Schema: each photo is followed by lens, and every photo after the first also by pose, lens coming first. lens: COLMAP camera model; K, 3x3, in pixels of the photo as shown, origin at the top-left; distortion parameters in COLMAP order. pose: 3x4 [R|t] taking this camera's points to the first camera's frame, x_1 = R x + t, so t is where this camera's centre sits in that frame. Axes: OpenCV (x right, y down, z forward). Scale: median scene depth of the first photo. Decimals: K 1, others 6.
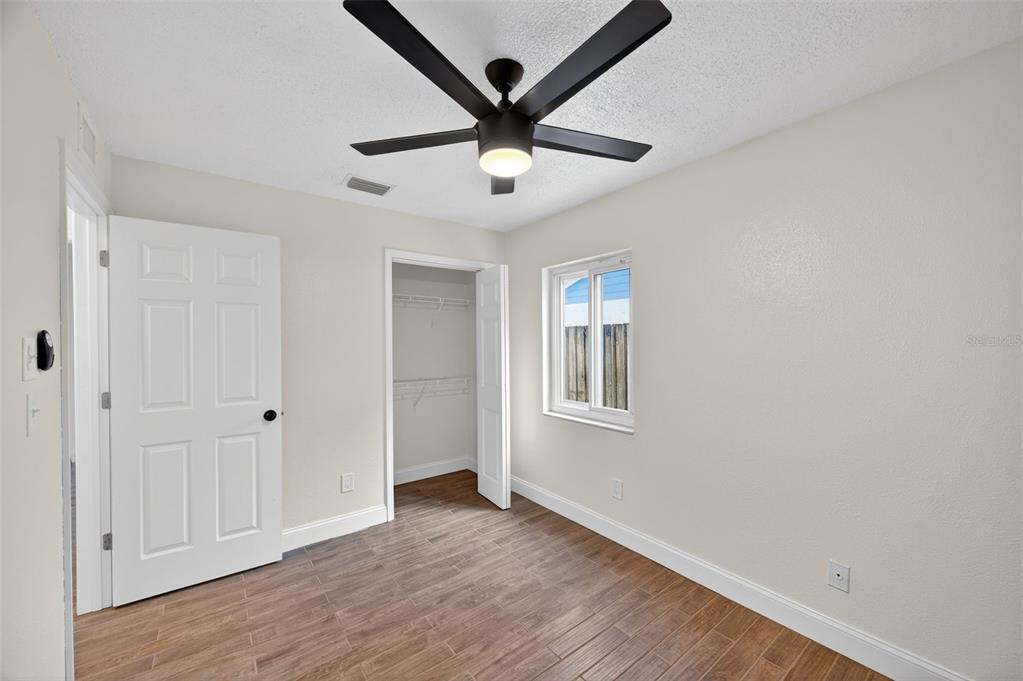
lens RADIAL K [[395.8, 0, 512.9], [0, 395.8, 342.5], [0, 0, 1]] dist [0.002702, -0.000110]
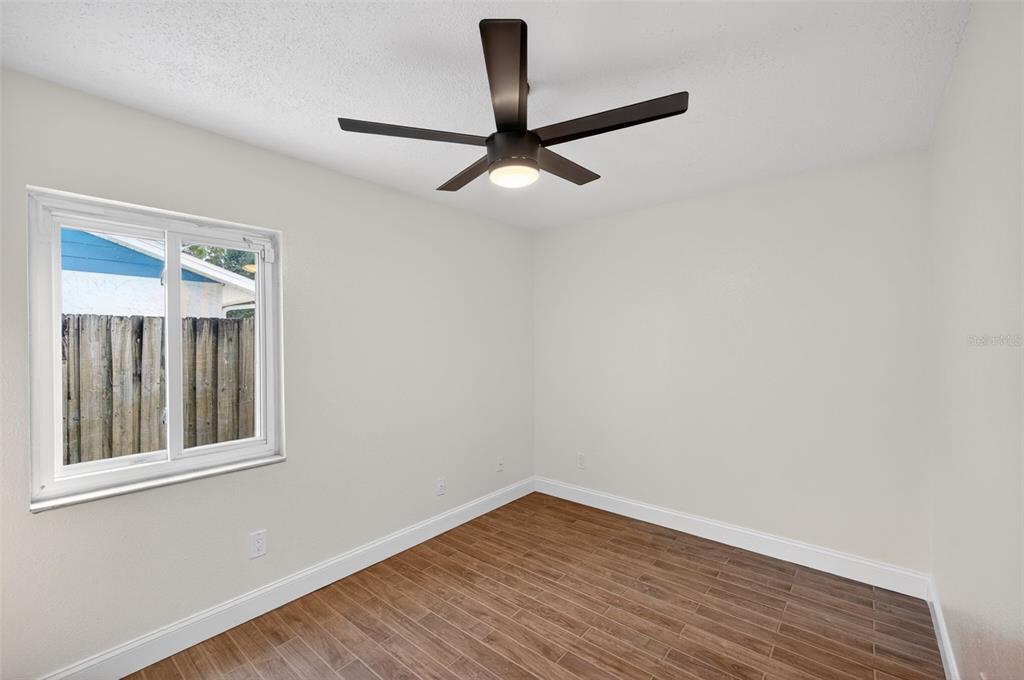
lens RADIAL K [[420.6, 0, 510.4], [0, 420.6, 343.0], [0, 0, 1]] dist [-0.000251, -0.000047]
pose [[-0.200875, 0.005548, 0.979601, -0.712740], [0.022790, 0.999740, -0.000989, 0.003480], [-0.979352, 0.022126, -0.200949, 0.798348]]
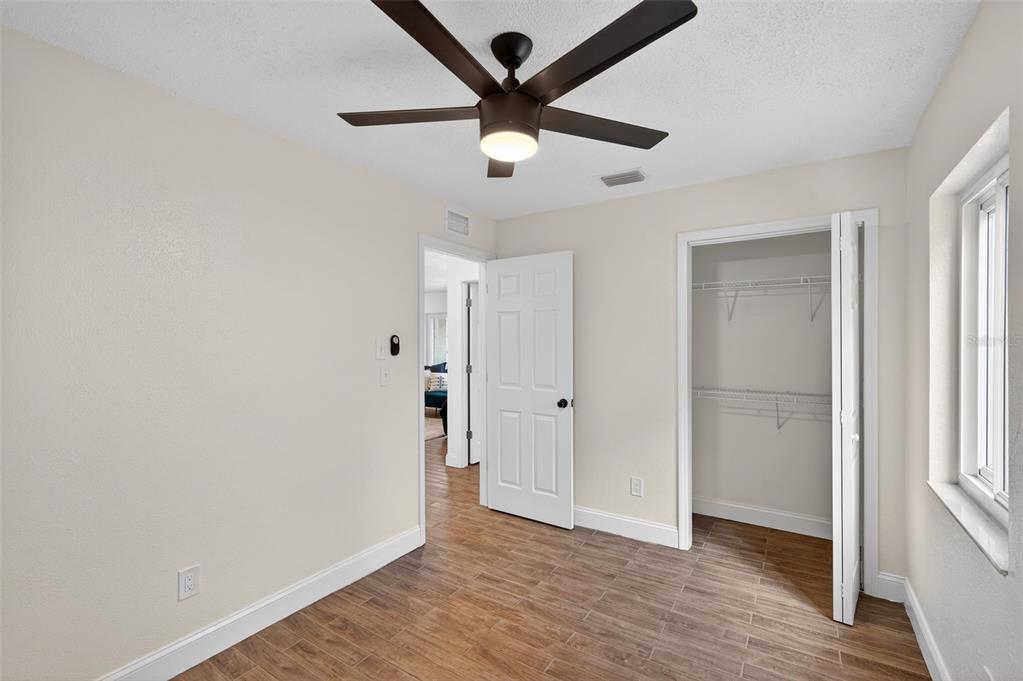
lens RADIAL K [[446.1, 0, 511.0], [0, 446.1, 343.1], [0, 0, 1]] dist [0.006467, -0.000016]
pose [[0.342470, 0.009252, -0.939483, 0.591012], [-0.002761, 0.999957, 0.008841, -0.006588], [0.939525, -0.000434, 0.342481, 0.401026]]
